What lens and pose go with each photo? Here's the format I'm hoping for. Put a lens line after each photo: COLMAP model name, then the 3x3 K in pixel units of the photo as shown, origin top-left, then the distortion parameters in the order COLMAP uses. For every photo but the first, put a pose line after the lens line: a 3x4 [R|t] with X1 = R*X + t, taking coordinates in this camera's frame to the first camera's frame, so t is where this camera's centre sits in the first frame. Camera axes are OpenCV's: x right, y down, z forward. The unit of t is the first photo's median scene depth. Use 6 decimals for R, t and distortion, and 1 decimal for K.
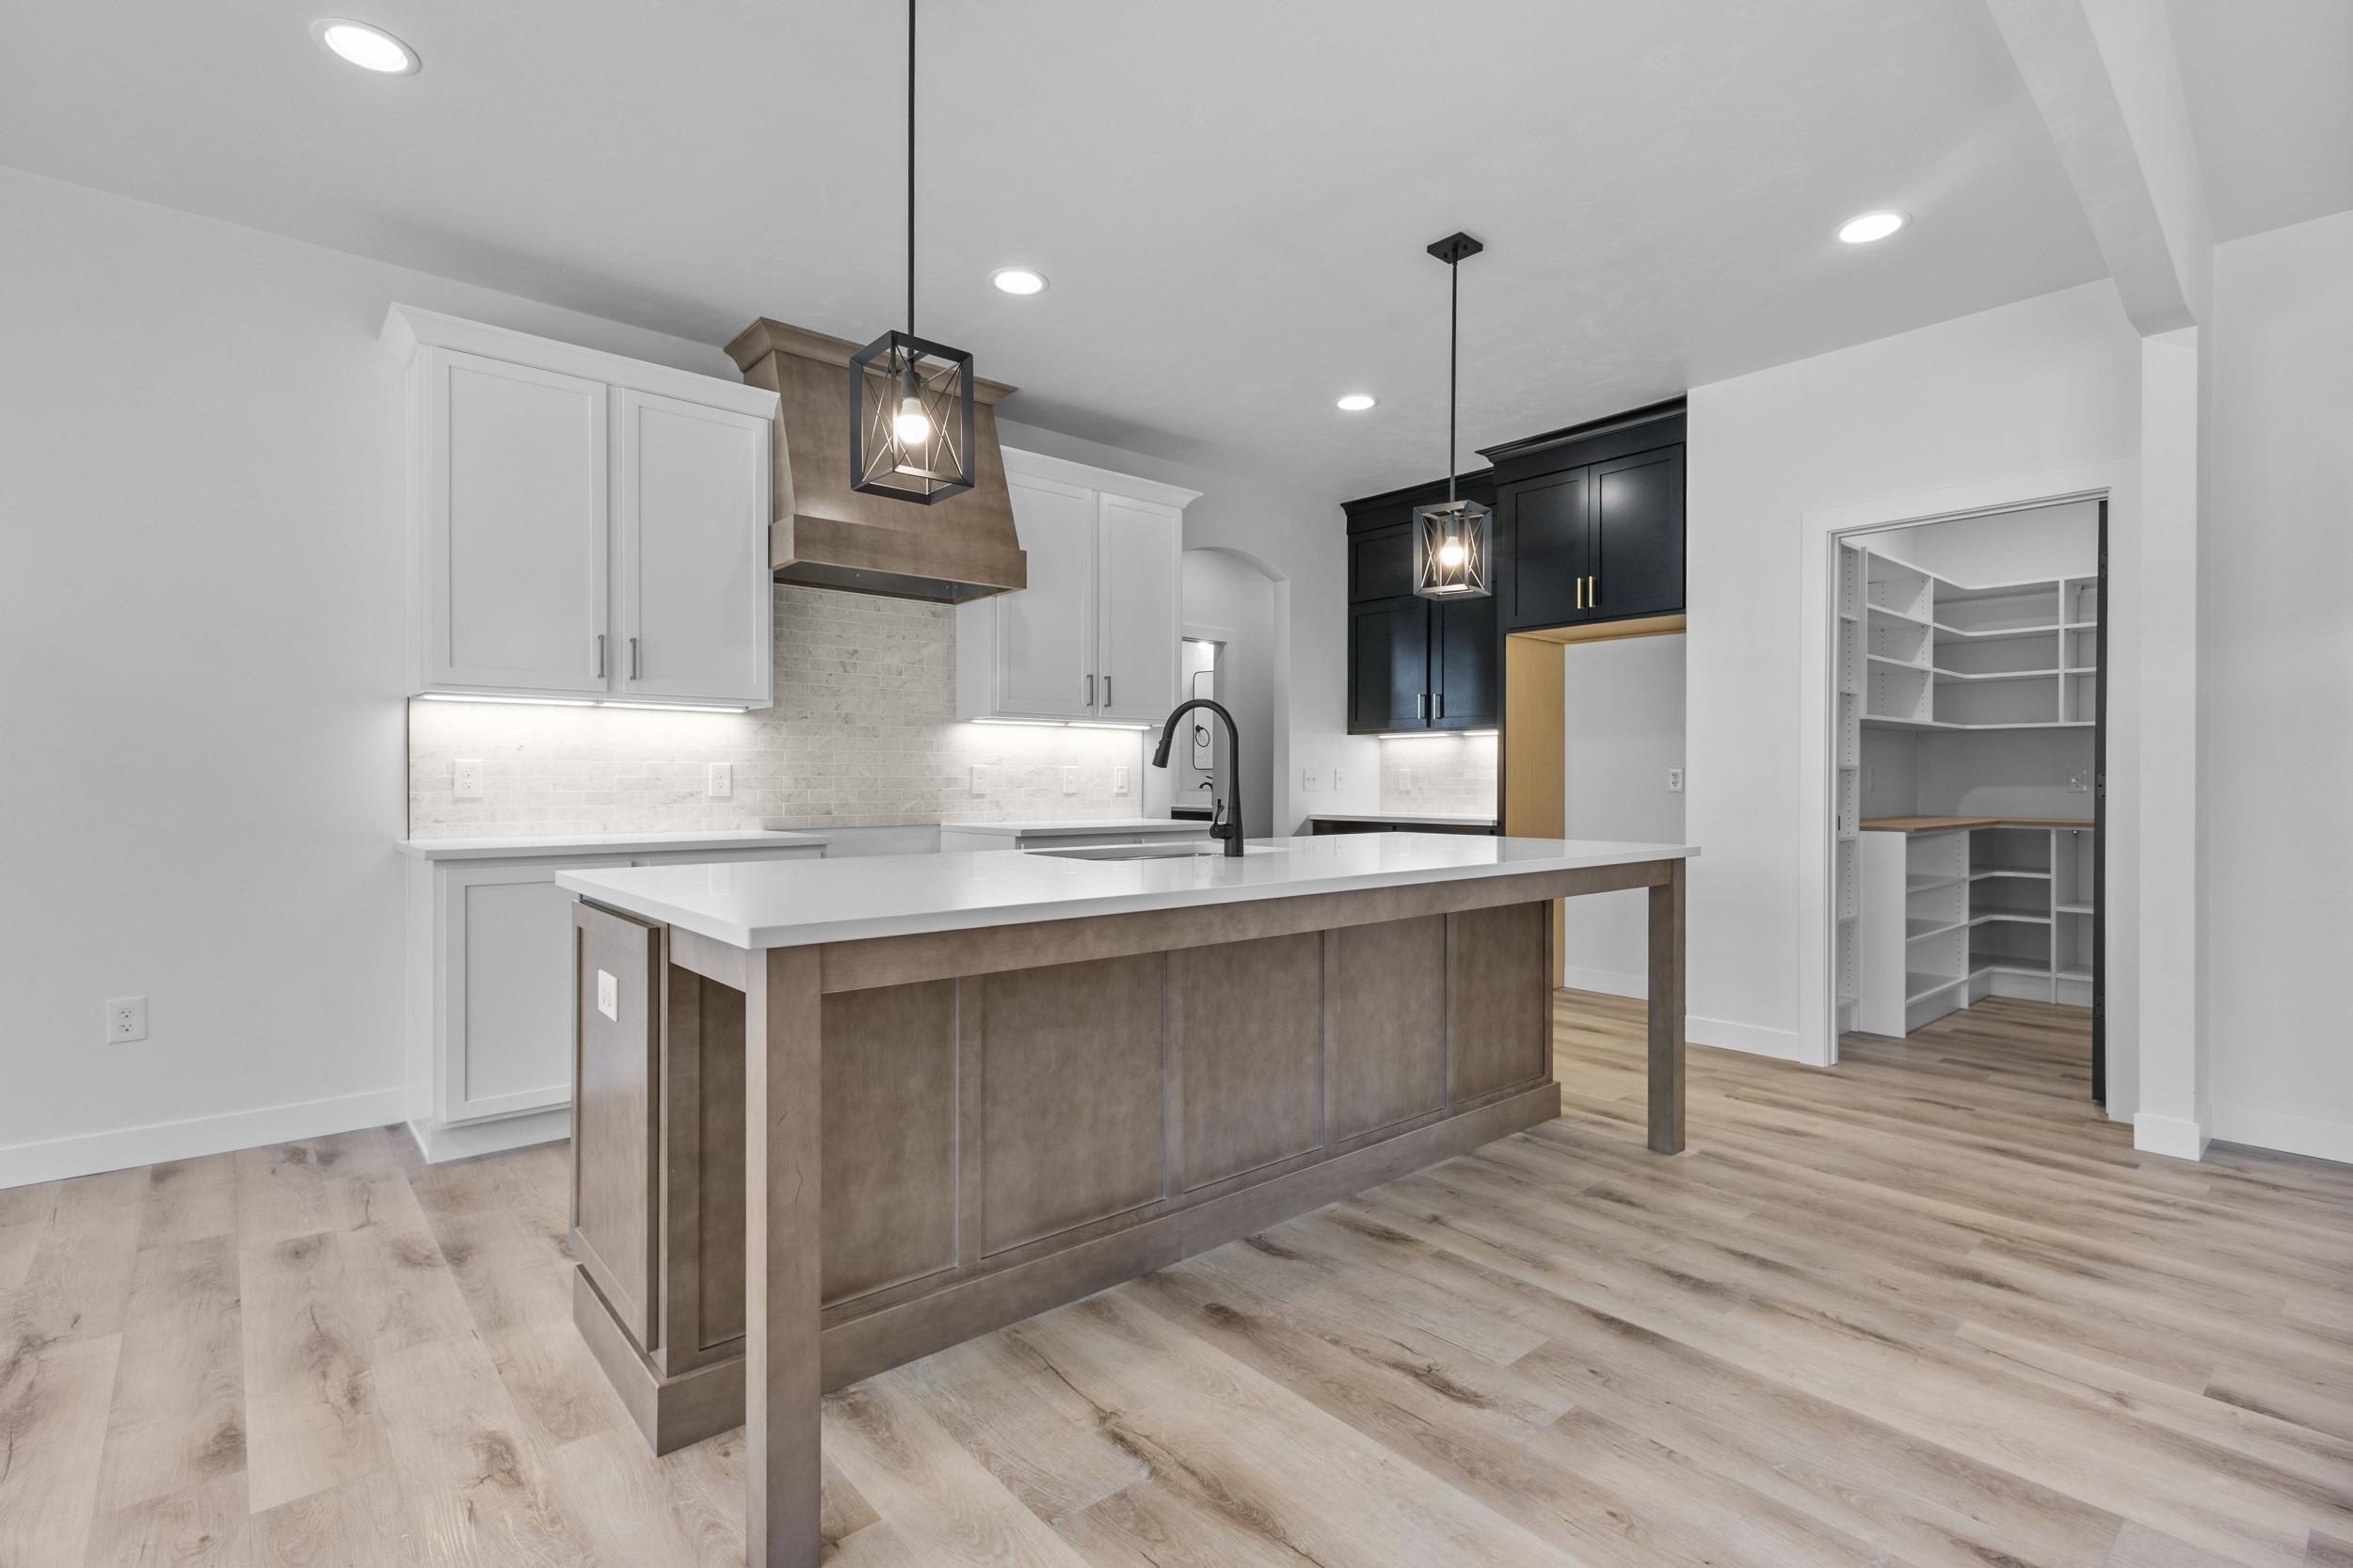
lens RADIAL K [[1095.2, 0, 1187.4], [0, 1095.2, 784.0], [0, 0, 1]] dist [0.003090, -0.003265]
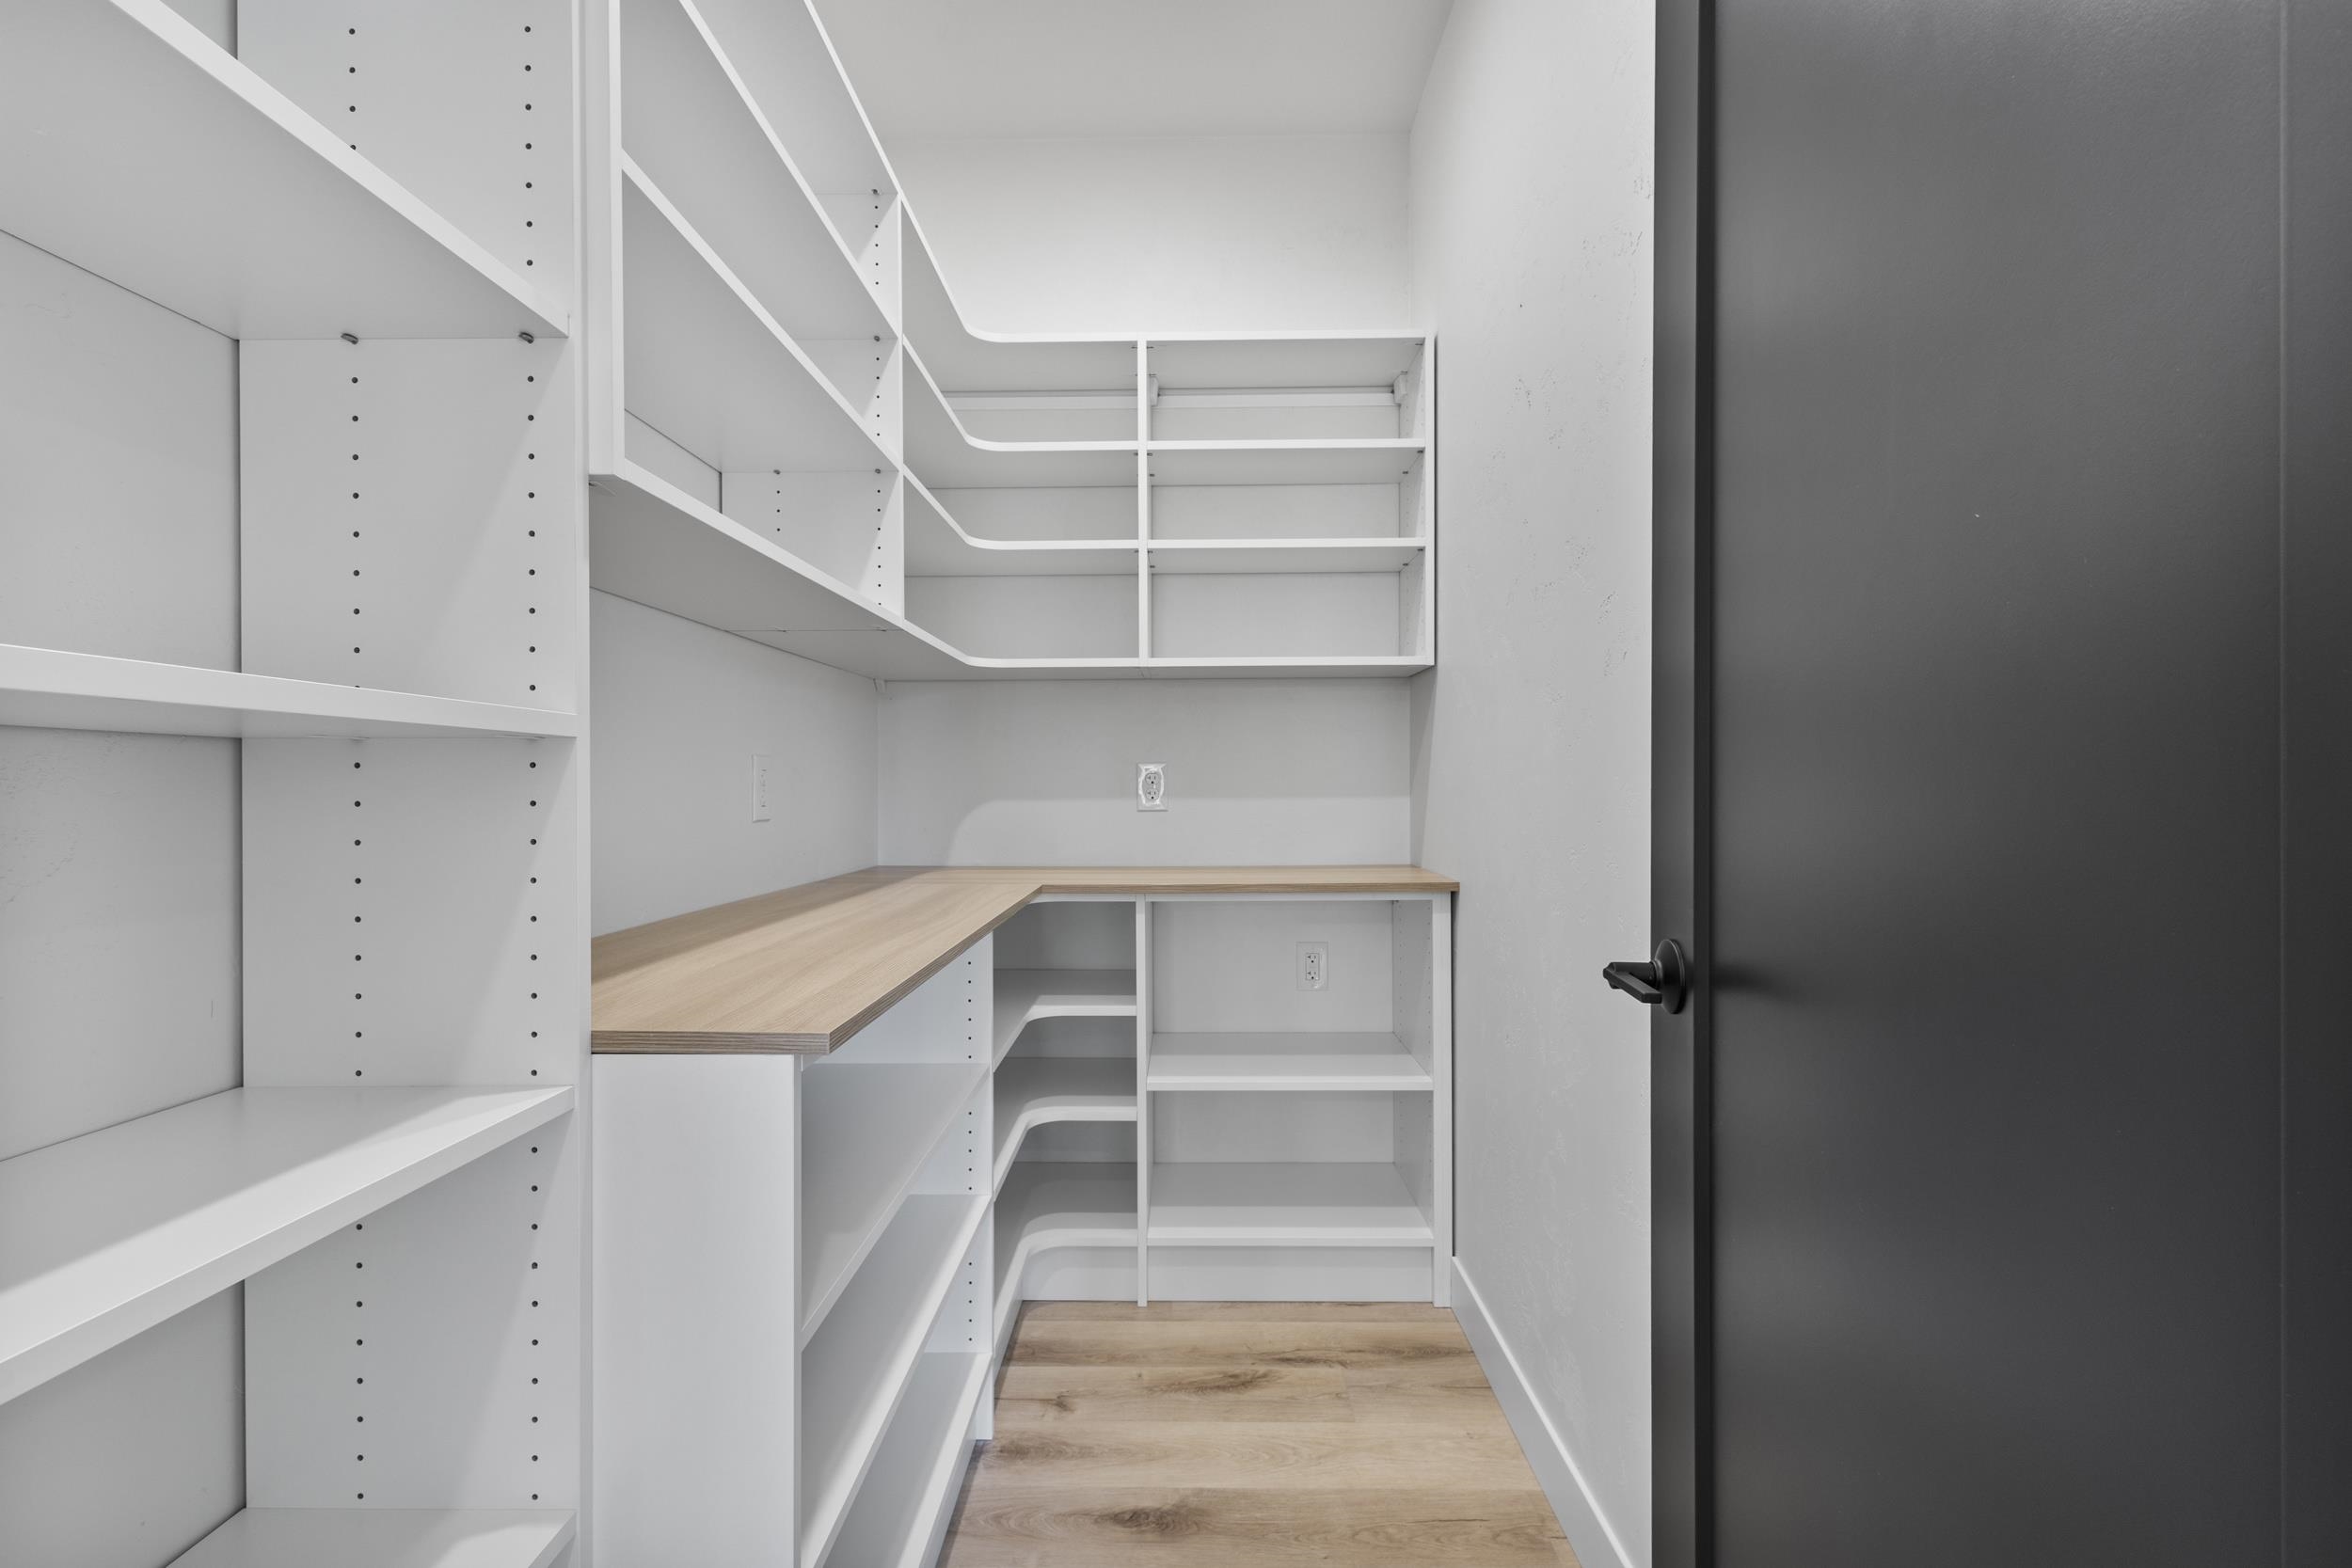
lens RADIAL K [[1094.6, 0, 1169.9], [0, 1094.6, 785.5], [0, 0, 1]] dist [0.003090, -0.003265]
pose [[0.661469, -0.003218, 0.749965, 0.558175], [0.002016, 0.999995, 0.002513, -0.005285], [-0.749969, -0.000151, 0.661472, 0.830647]]
